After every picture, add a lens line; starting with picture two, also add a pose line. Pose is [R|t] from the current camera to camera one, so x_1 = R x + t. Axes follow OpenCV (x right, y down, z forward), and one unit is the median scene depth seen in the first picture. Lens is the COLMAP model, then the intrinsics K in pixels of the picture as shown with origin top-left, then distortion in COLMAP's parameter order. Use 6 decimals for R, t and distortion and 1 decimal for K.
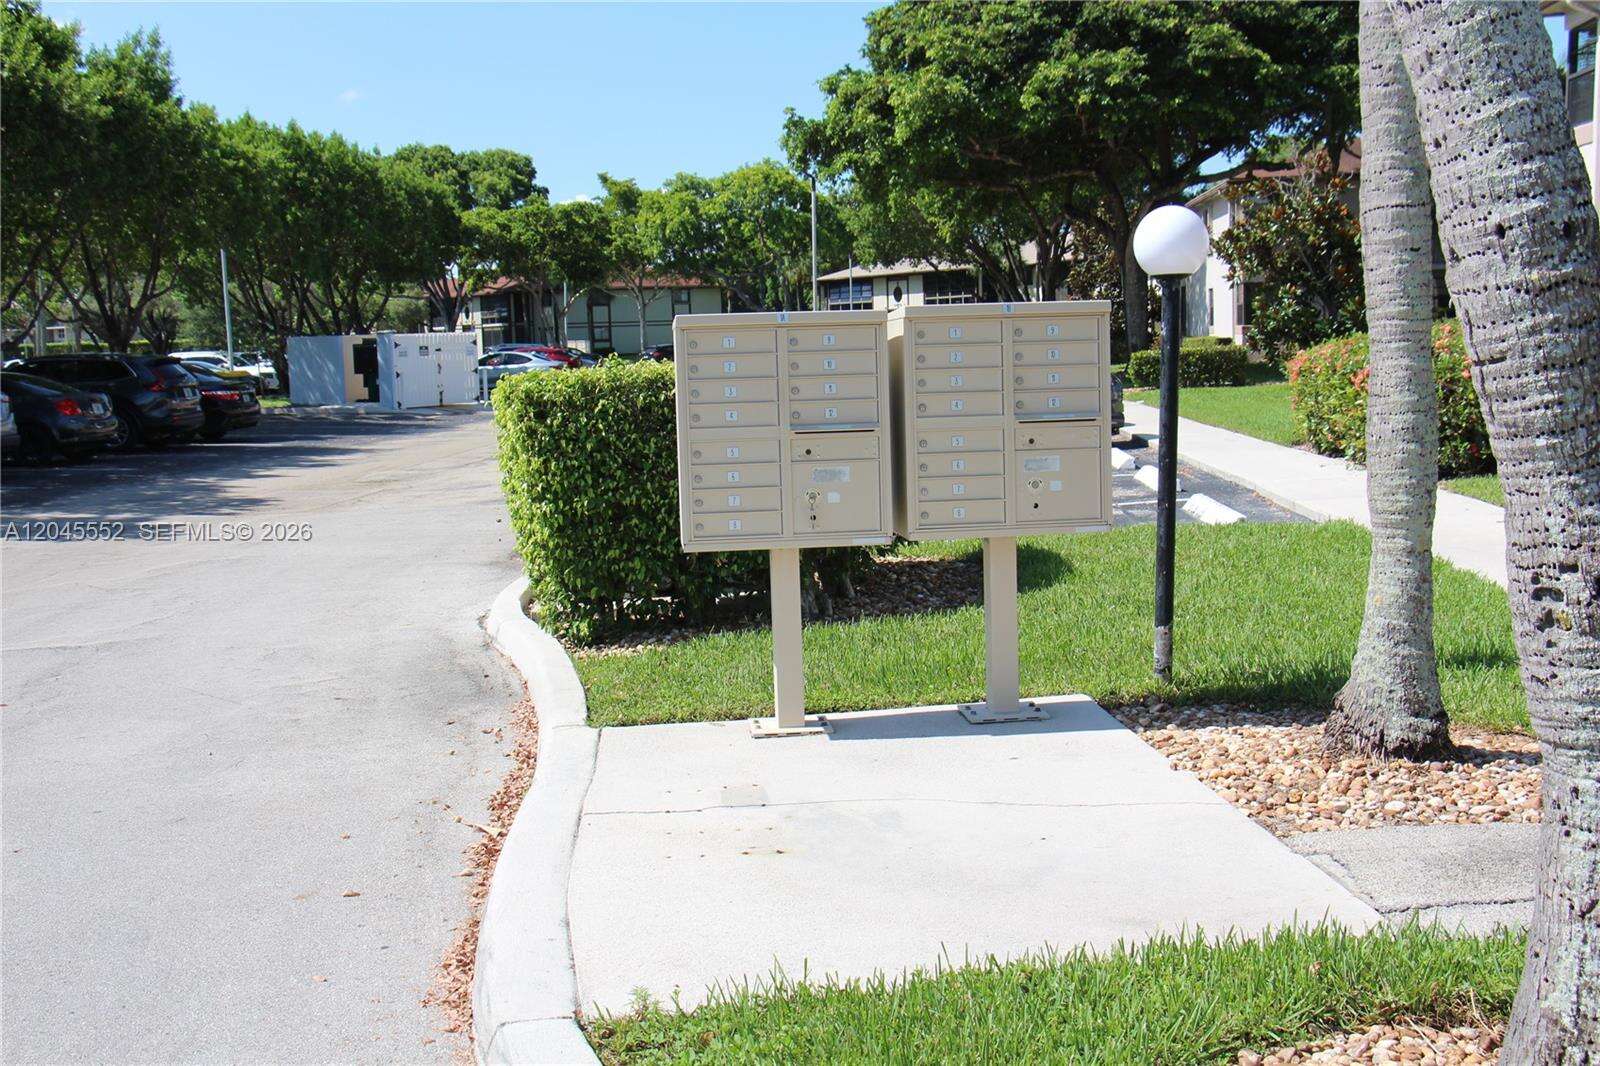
lens RADIAL K [[1773.3, 0, 799.4], [0, 1773.3, 504.0], [0, 0, 1]] dist [-0.107995, 0.425682]
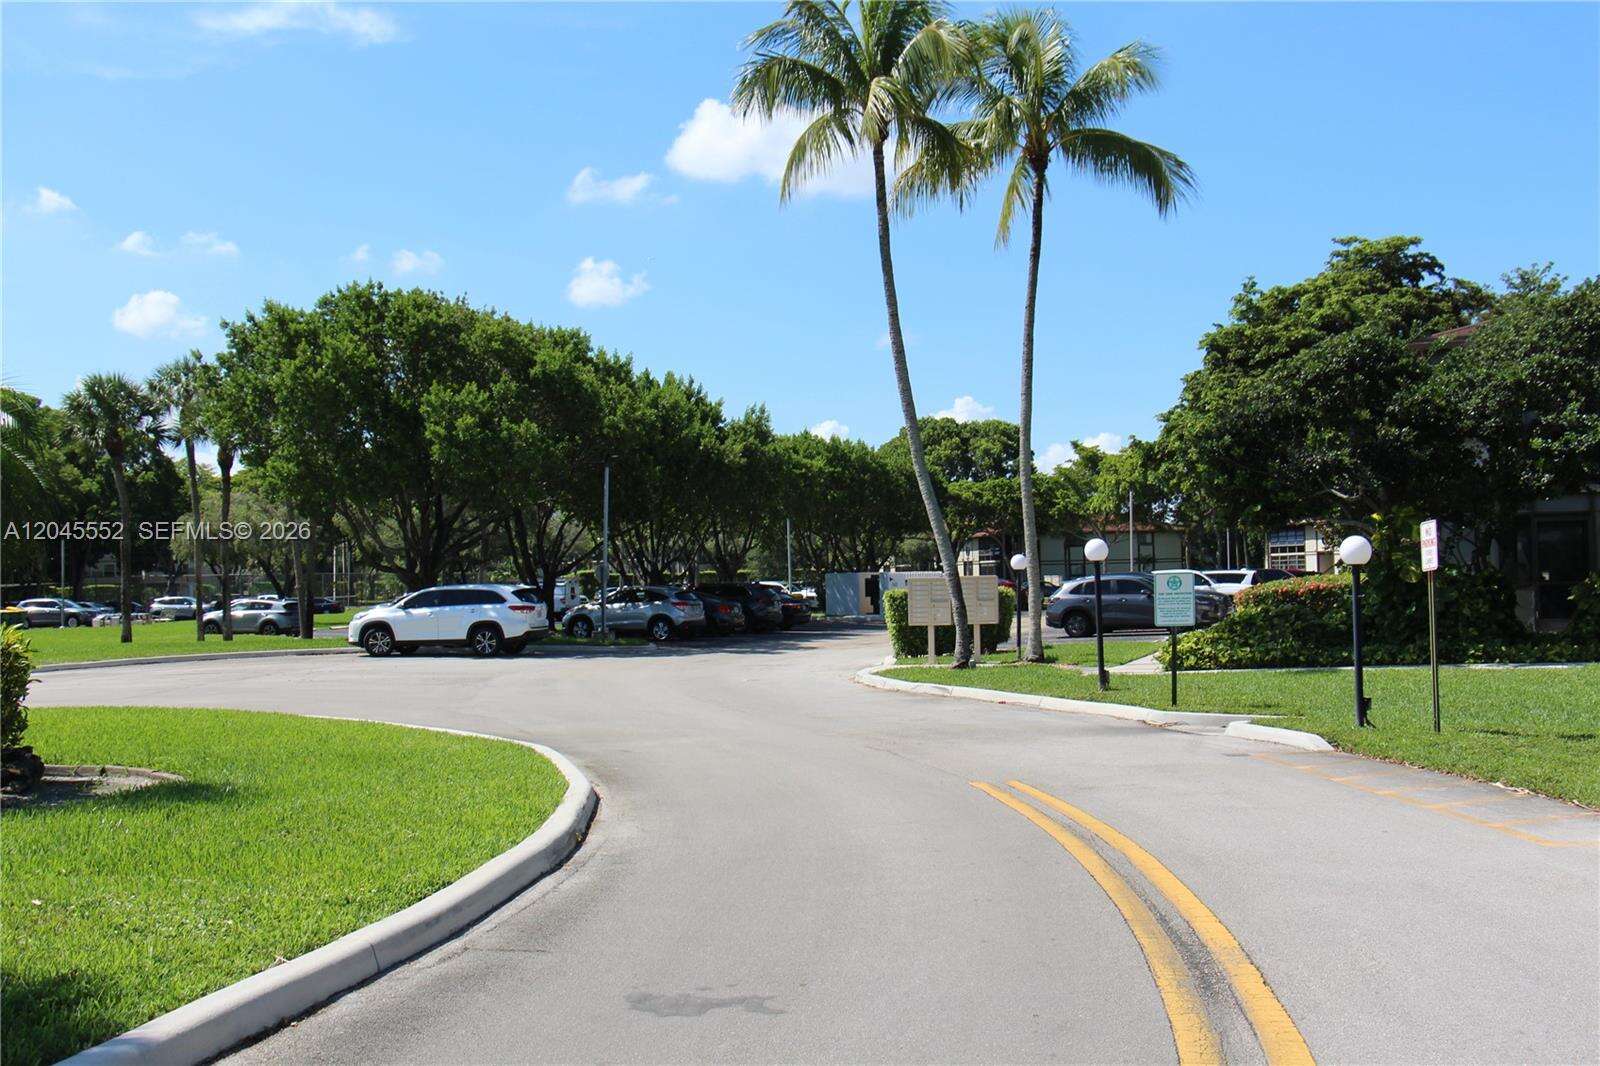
lens RADIAL K [[1773.3, 0, 799.4], [0, 1773.3, 504.0], [0, 0, 1]] dist [-0.107995, 0.425682]
pose [[0.956894, -0.000207, -0.290439, 0.129940], [-0.037657, 0.991471, -0.124771, 0.037752], [0.287987, 0.130330, 0.948724, -0.457623]]
